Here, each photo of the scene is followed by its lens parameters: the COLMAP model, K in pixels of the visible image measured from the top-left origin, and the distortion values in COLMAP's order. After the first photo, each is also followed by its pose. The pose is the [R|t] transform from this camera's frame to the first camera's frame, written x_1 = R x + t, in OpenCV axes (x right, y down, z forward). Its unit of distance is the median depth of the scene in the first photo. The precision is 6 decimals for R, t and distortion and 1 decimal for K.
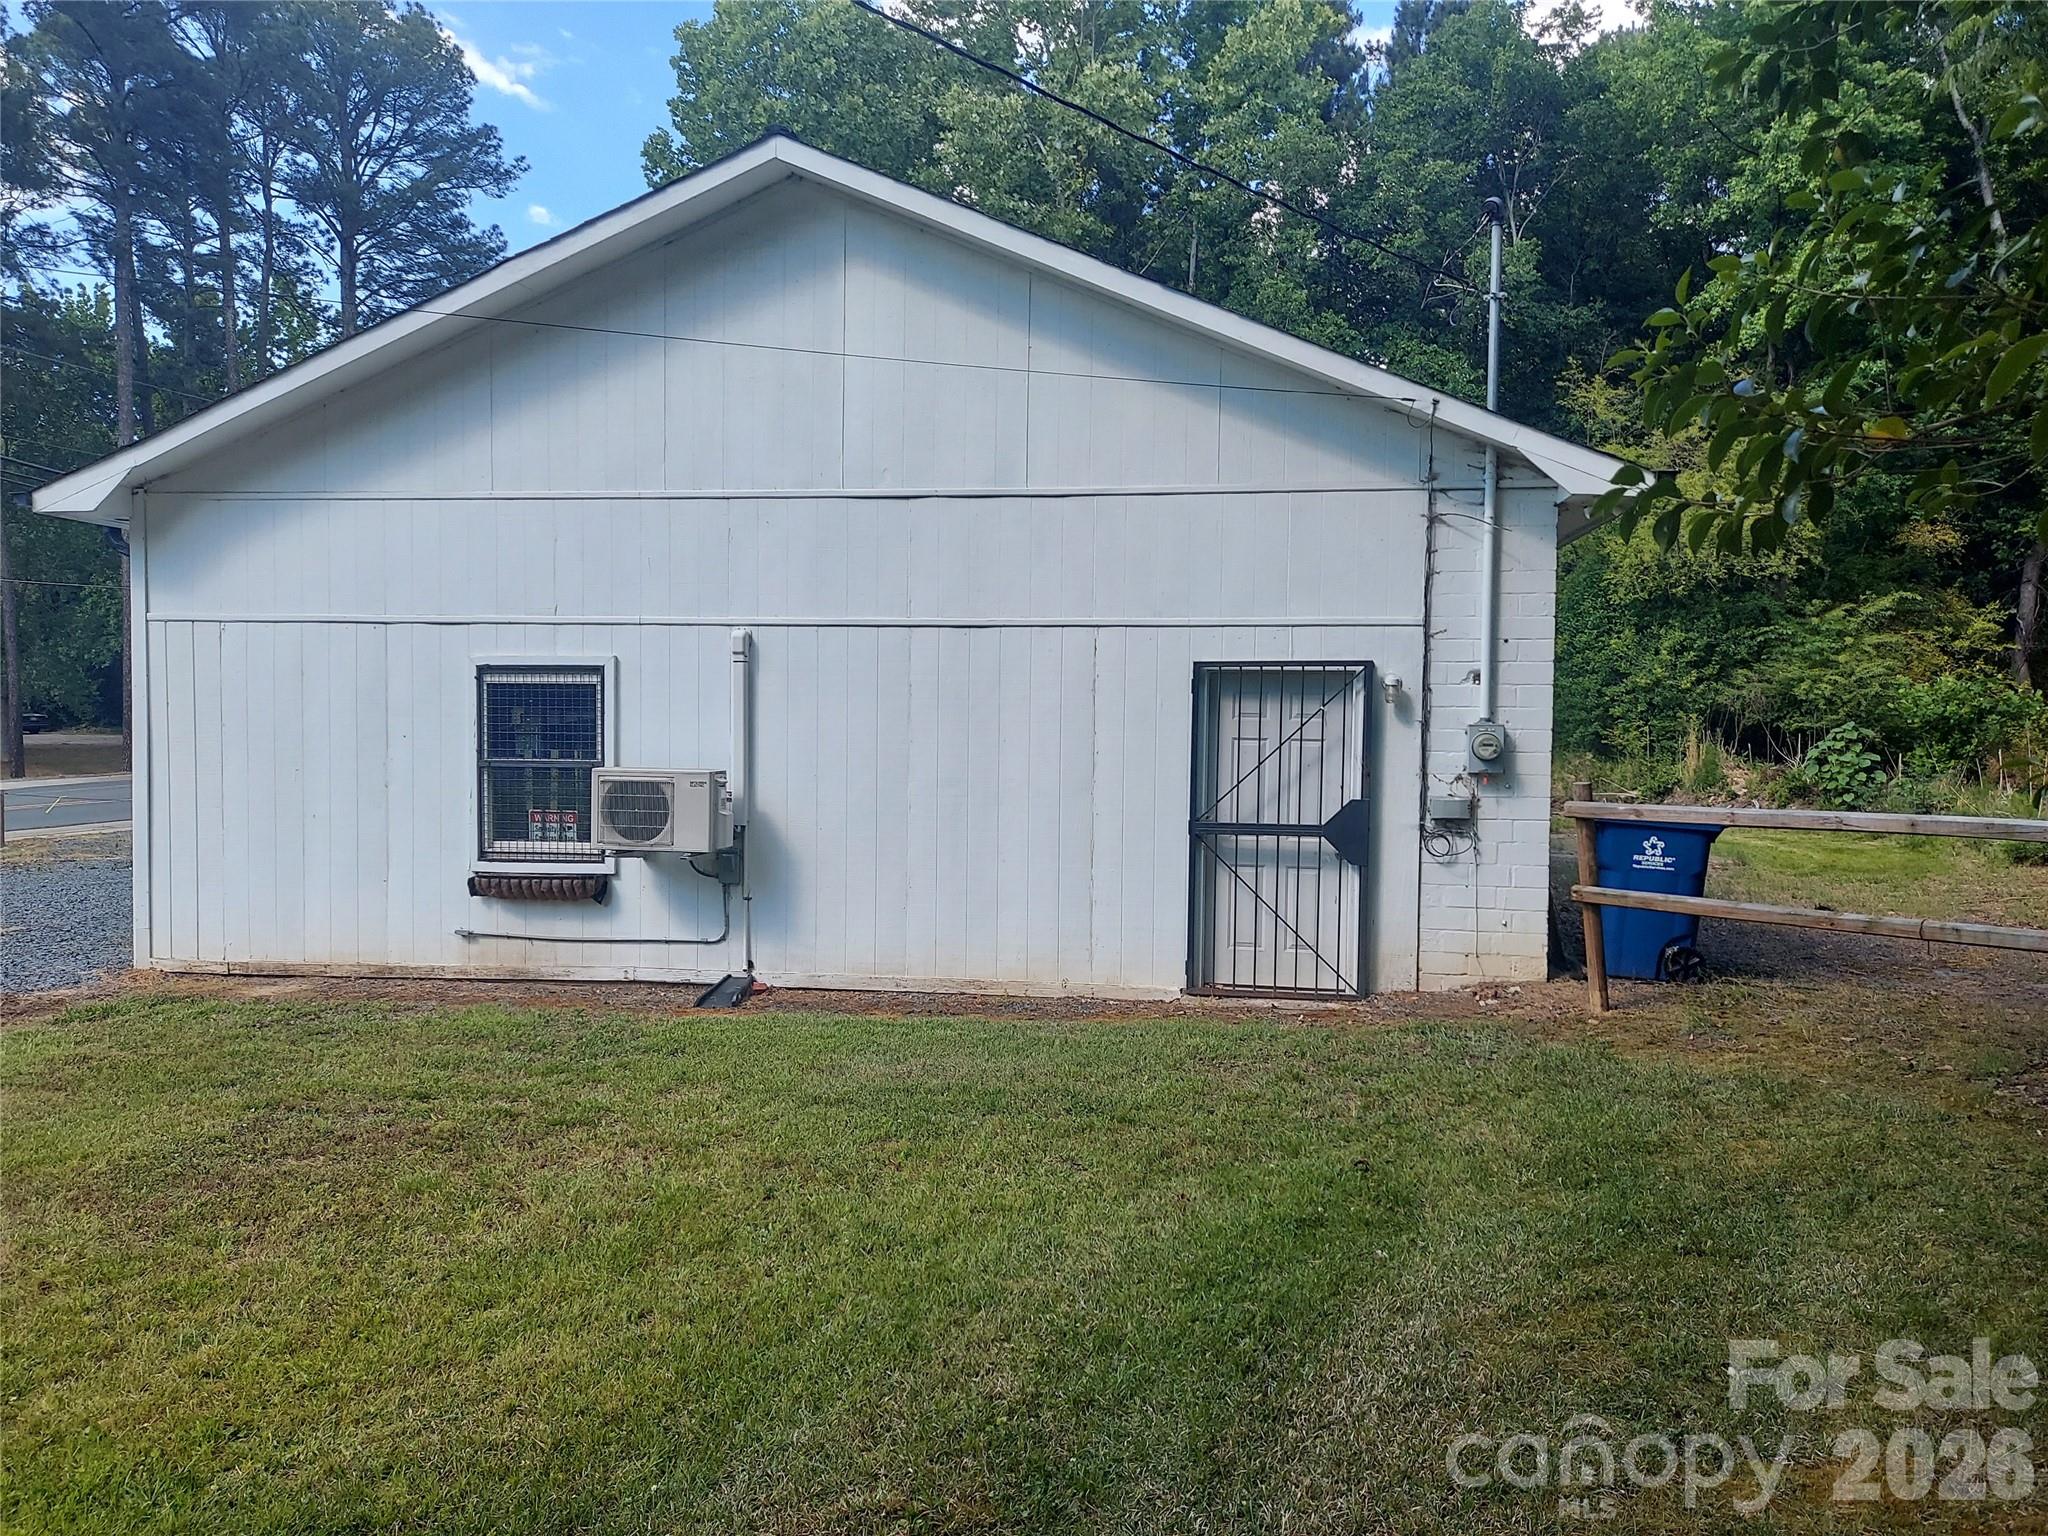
lens RADIAL K [[1486.1, 0, 1023.8], [0, 1486.1, 768.6], [0, 0, 1]] dist [0.045556, -0.034790]
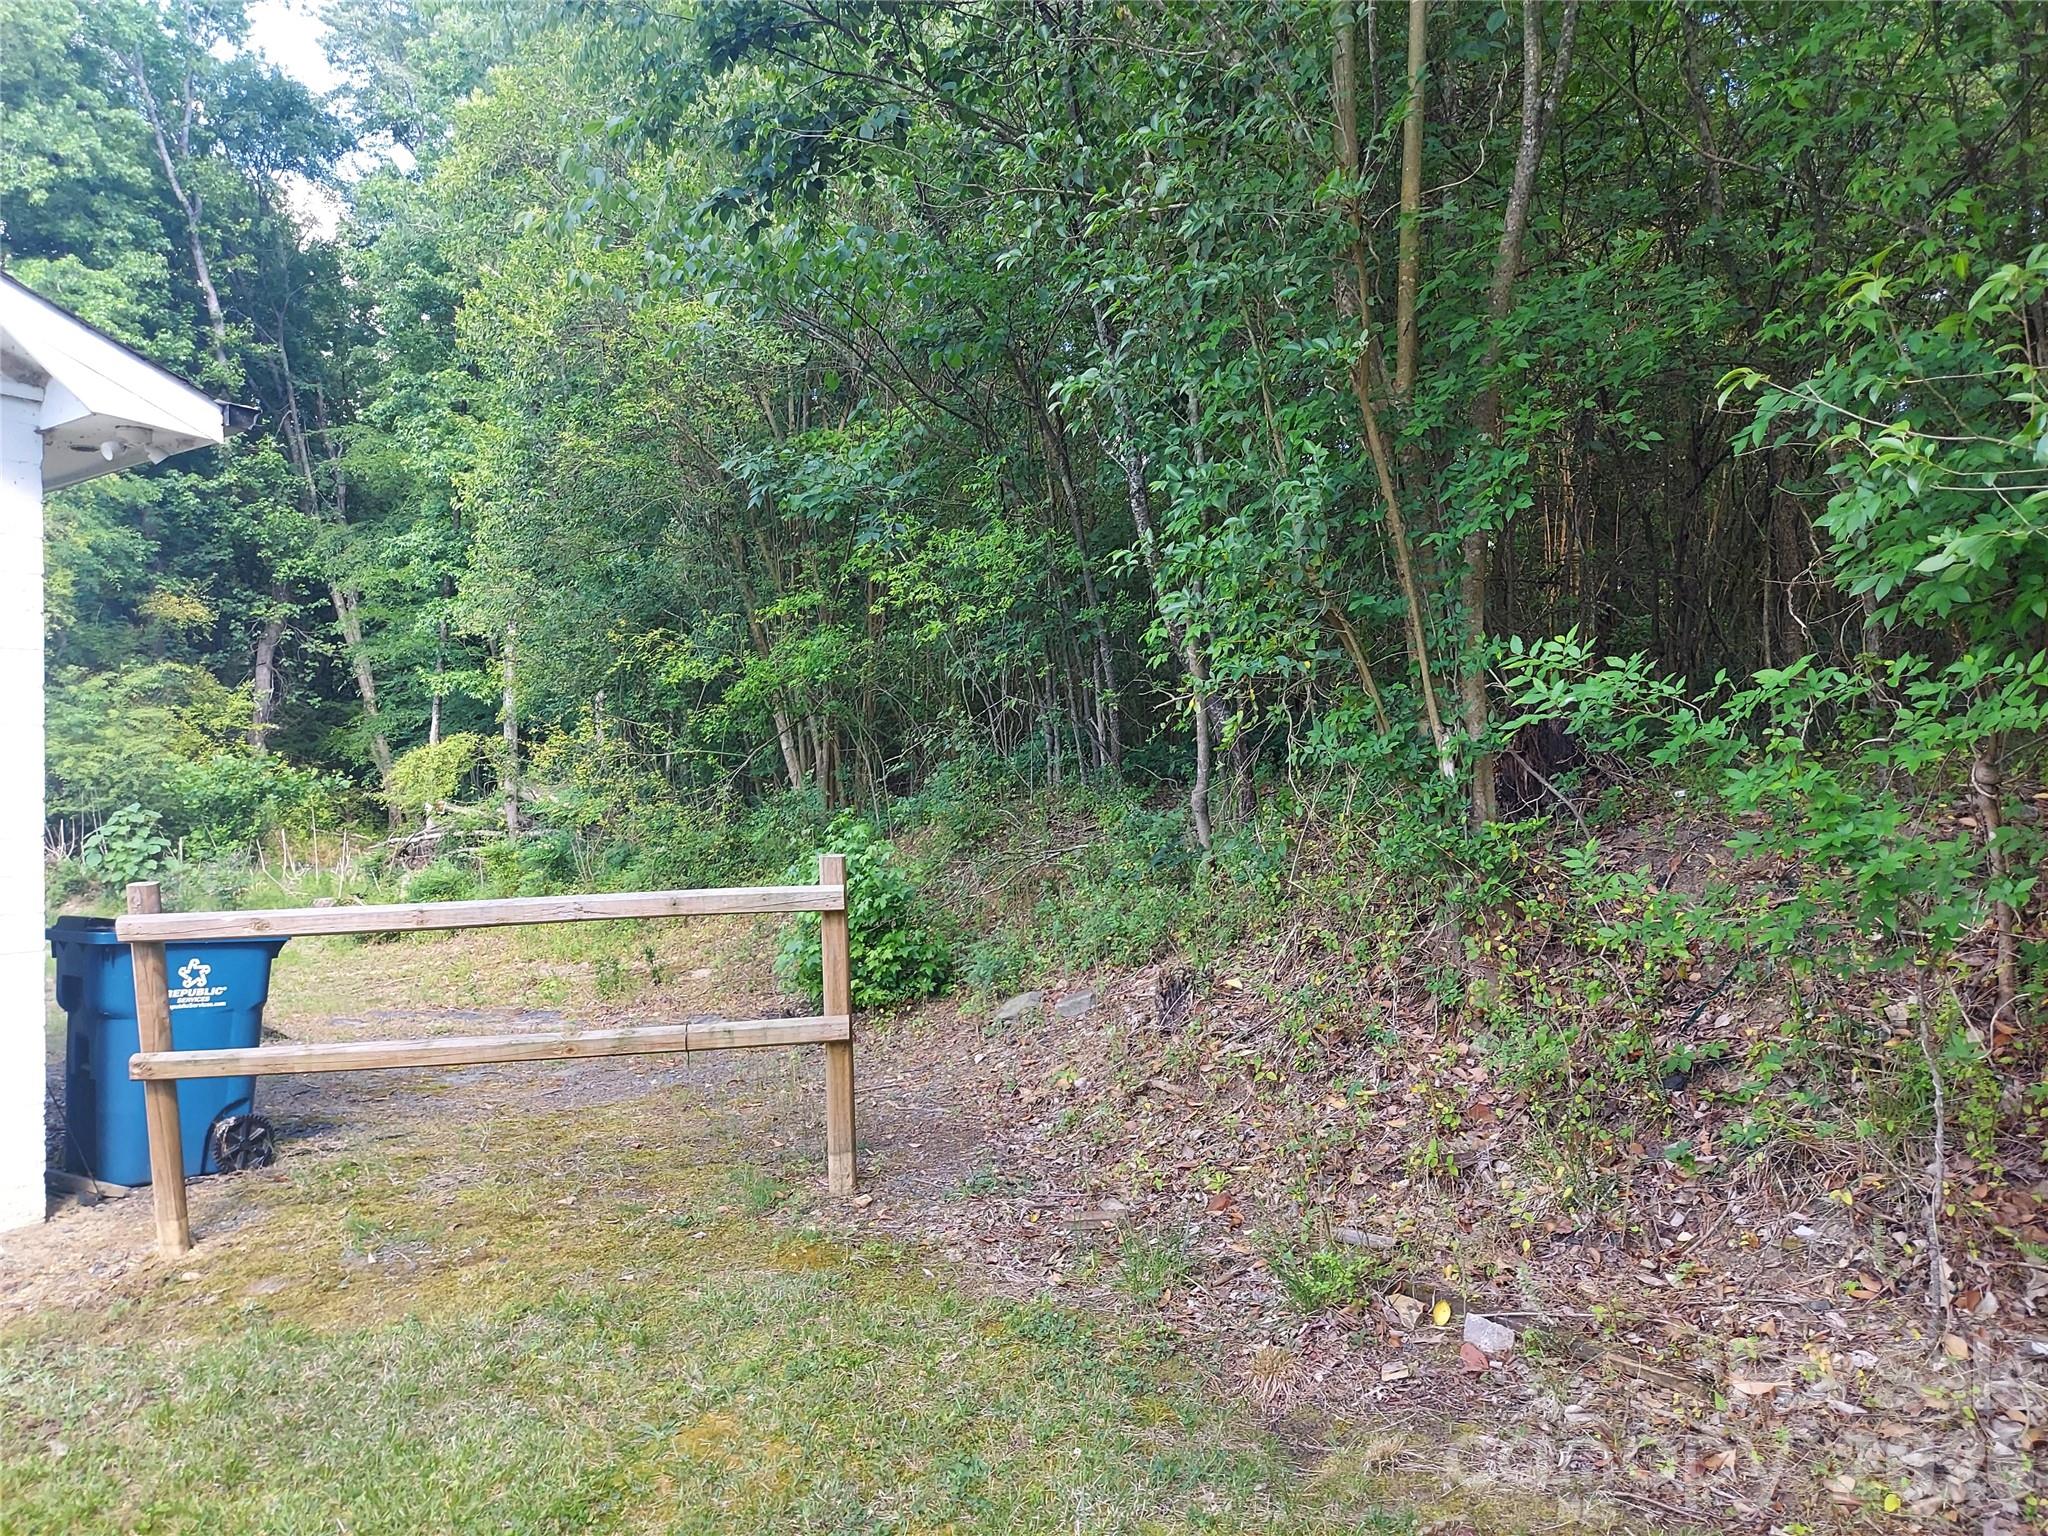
lens RADIAL K [[1486.1, 0, 1025.4], [0, 1486.1, 770.2], [0, 0, 1]] dist [0.045556, -0.034790]
pose [[0.450925, -0.000739, 0.892562, -0.003067], [0.052201, 0.998310, -0.025545, -0.000681], [-0.891034, 0.058112, 0.450201, 0.120772]]
